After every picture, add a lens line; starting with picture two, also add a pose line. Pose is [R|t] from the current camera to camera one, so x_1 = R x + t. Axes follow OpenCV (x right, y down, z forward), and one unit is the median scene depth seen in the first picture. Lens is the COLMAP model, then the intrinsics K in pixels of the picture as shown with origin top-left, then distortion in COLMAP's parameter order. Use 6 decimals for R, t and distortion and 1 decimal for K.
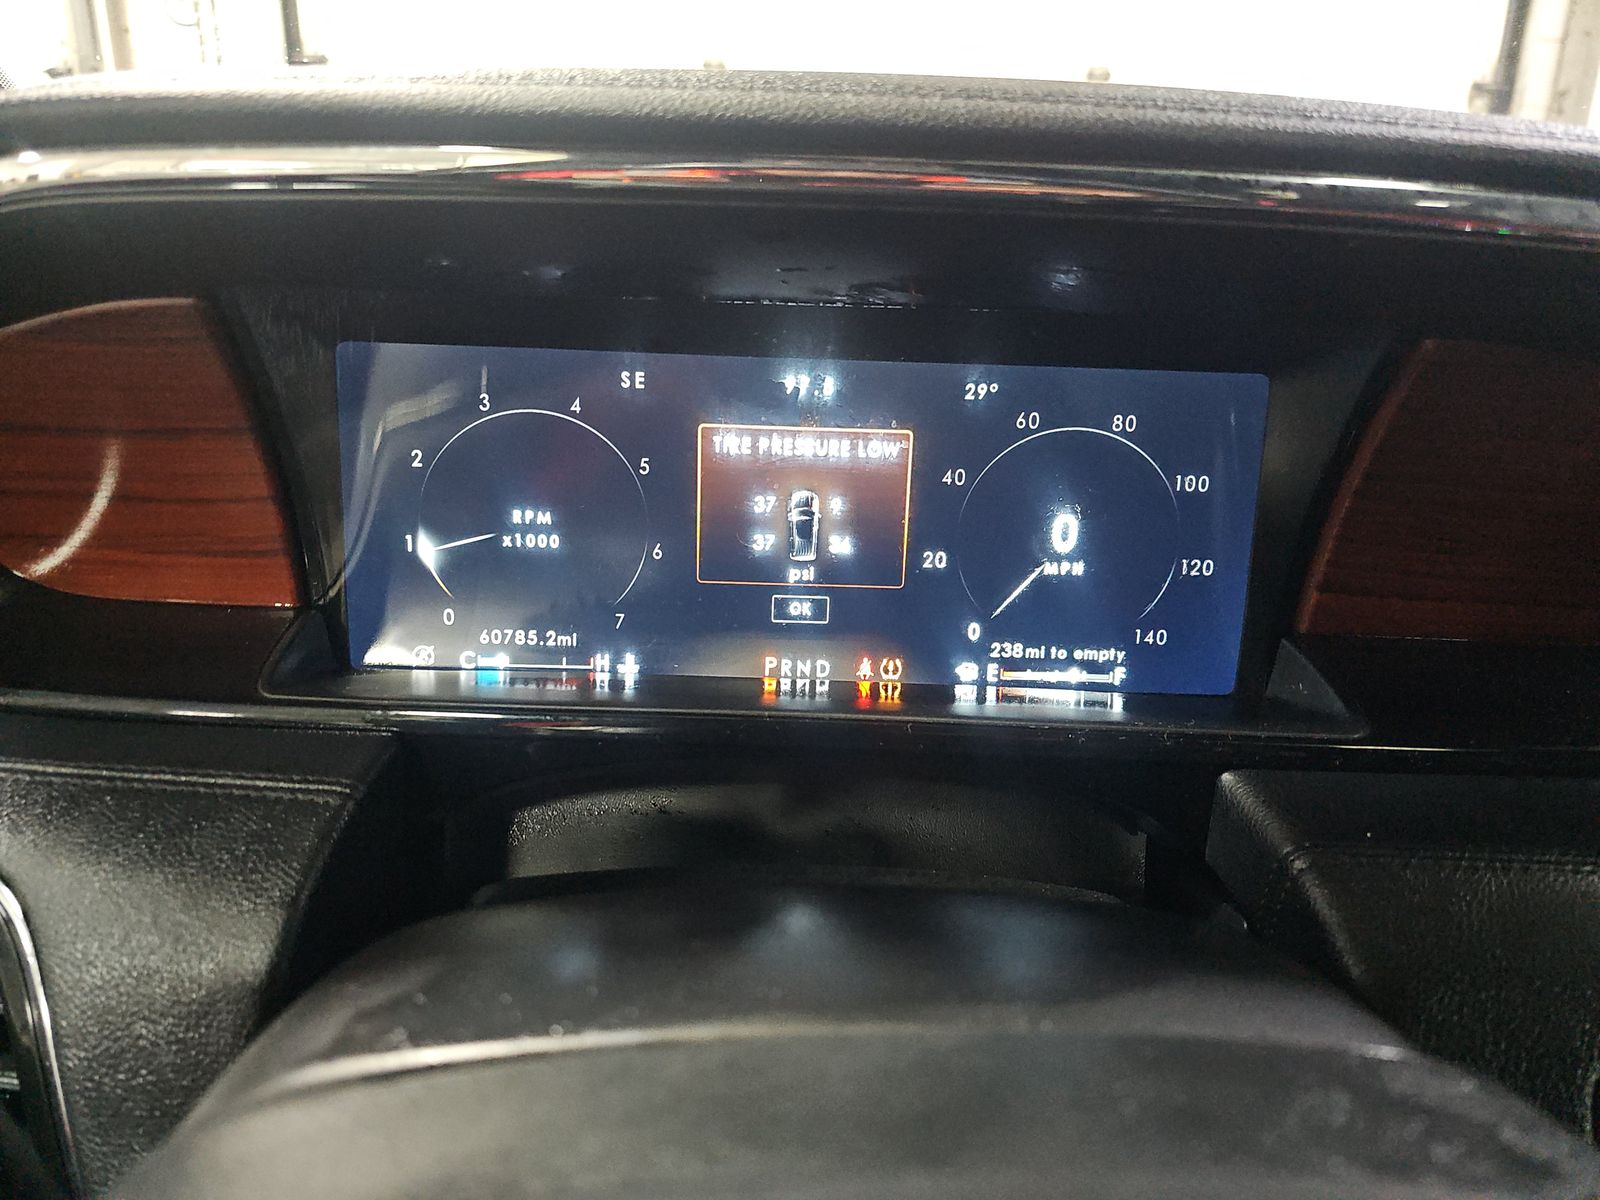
lens RADIAL K [[1062.1, 0, 798.5], [0, 1062.1, 604.4], [0, 0, 1]] dist [0.019078, -0.000068]
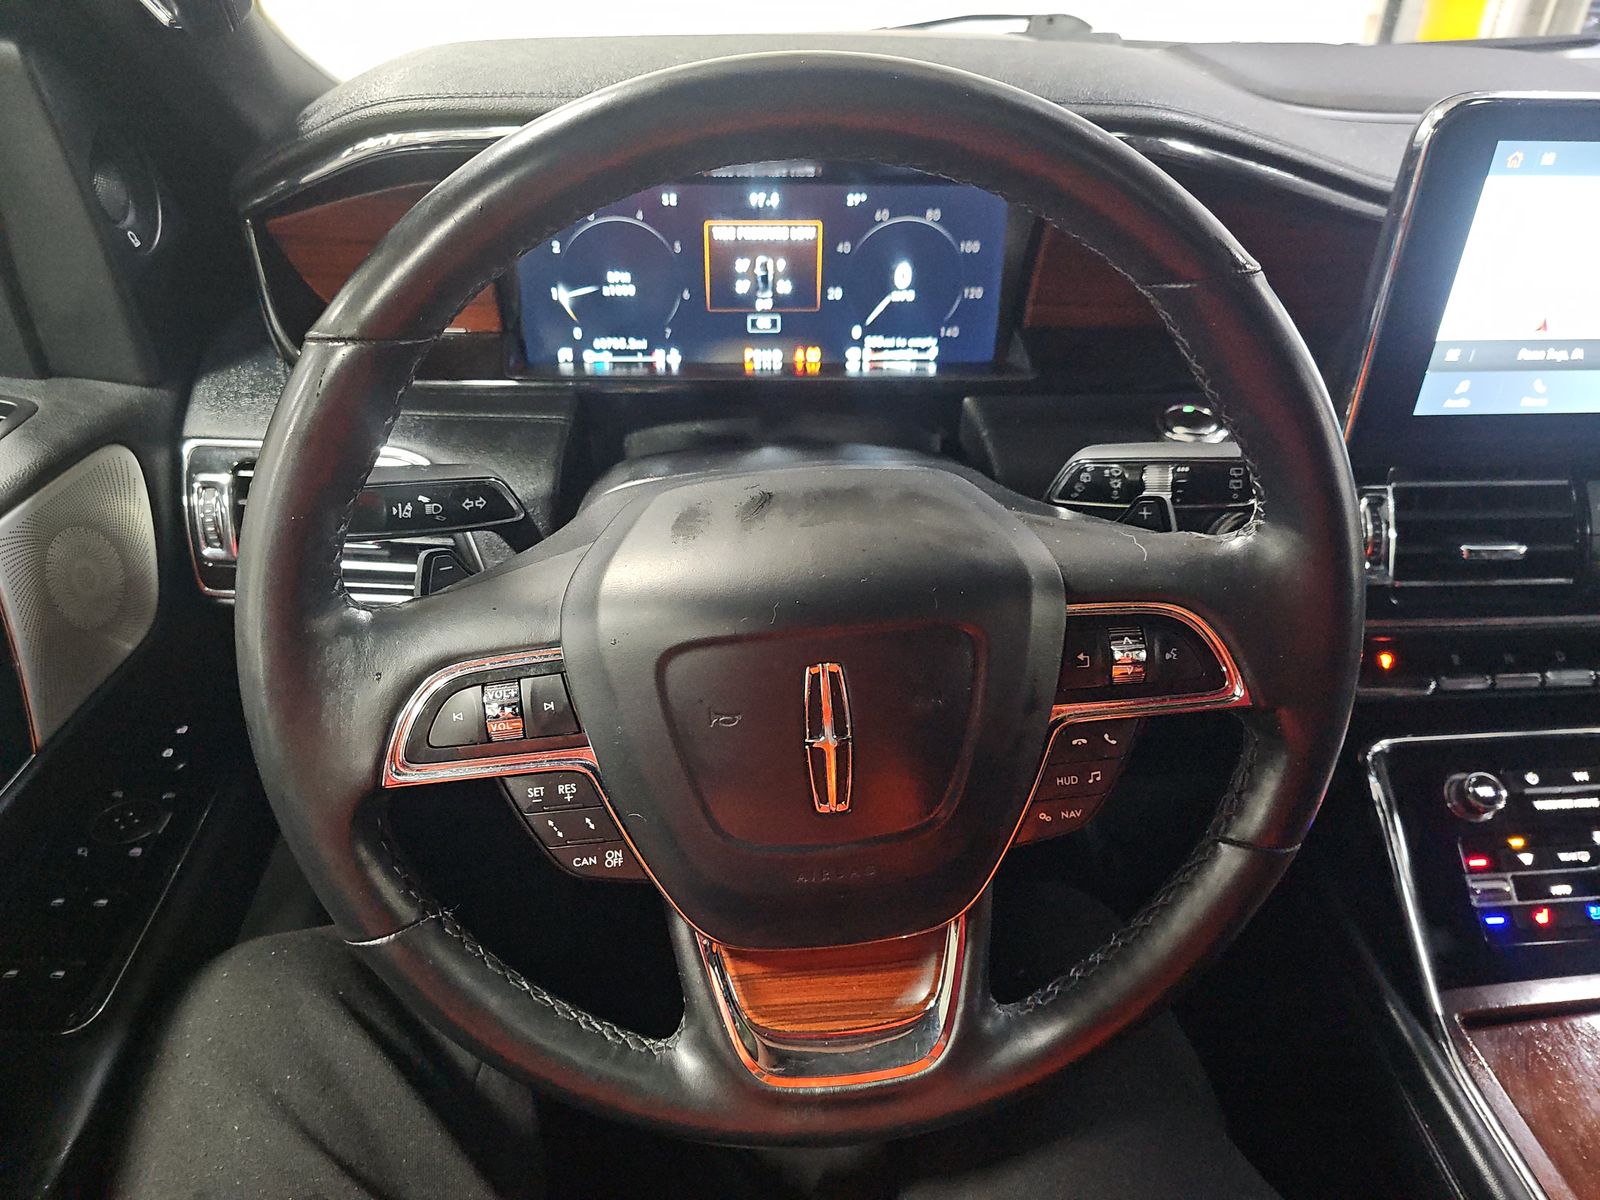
lens RADIAL K [[1062.1, 0, 789.2], [0, 1062.1, 597.5], [0, 0, 1]] dist [0.019078, -0.000068]
pose [[0.999173, -0.038497, 0.013073, 0.002962], [0.033326, 0.959718, 0.278980, -0.053358], [-0.023286, -0.278314, 0.960208, -0.946306]]
